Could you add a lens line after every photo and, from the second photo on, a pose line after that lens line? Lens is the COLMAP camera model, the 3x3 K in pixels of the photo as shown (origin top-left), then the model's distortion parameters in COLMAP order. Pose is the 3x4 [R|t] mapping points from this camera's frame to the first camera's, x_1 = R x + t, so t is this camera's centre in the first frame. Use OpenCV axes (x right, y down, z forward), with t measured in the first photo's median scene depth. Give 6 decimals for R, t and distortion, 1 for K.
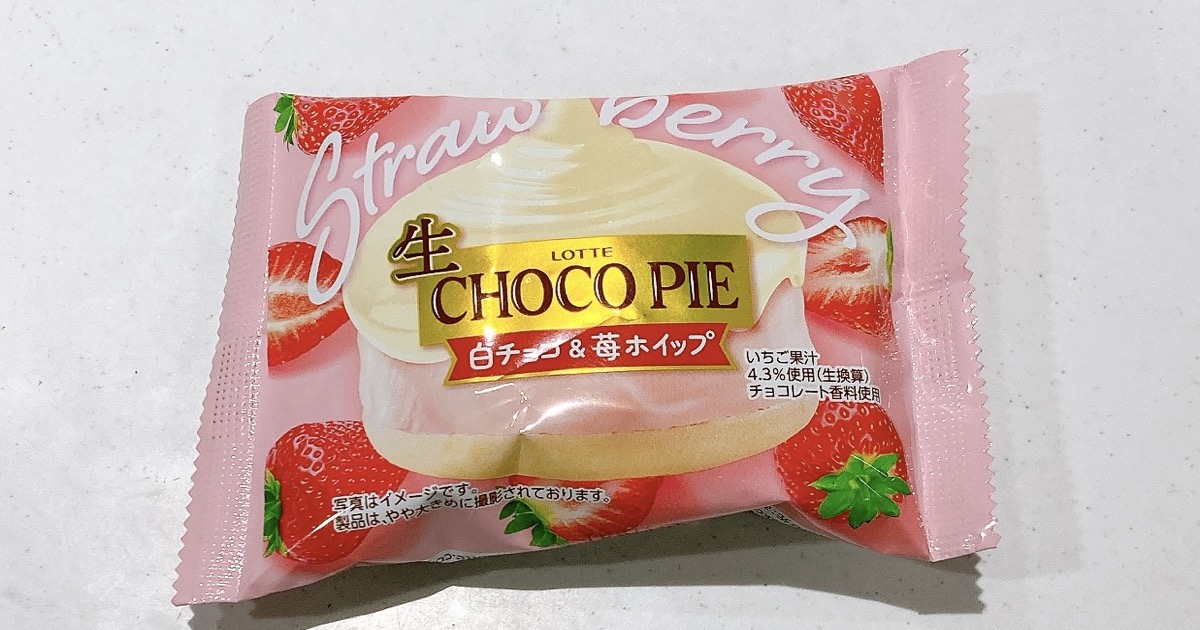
lens RADIAL K [[6224.1, 0, 600.0], [0, 6224.1, 315.0], [0, 0, 1]] dist [8.931844, 2.455074]
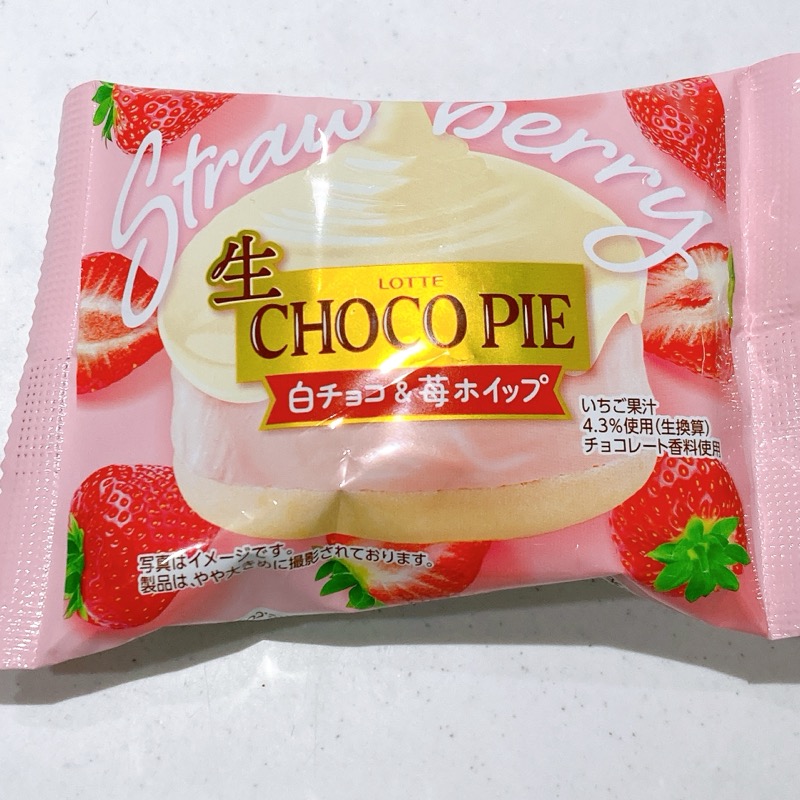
lens RADIAL K [[3418.4, 0, 400.0], [0, 3418.4, 400.0], [0, 0, 1]] dist [2.256733, -2.280850]
pose [[0.999035, 0.038564, 0.020998, -0.014861], [-0.041308, 0.987581, 0.151580, -0.071371], [-0.014892, -0.152302, 0.988222, 0.486592]]
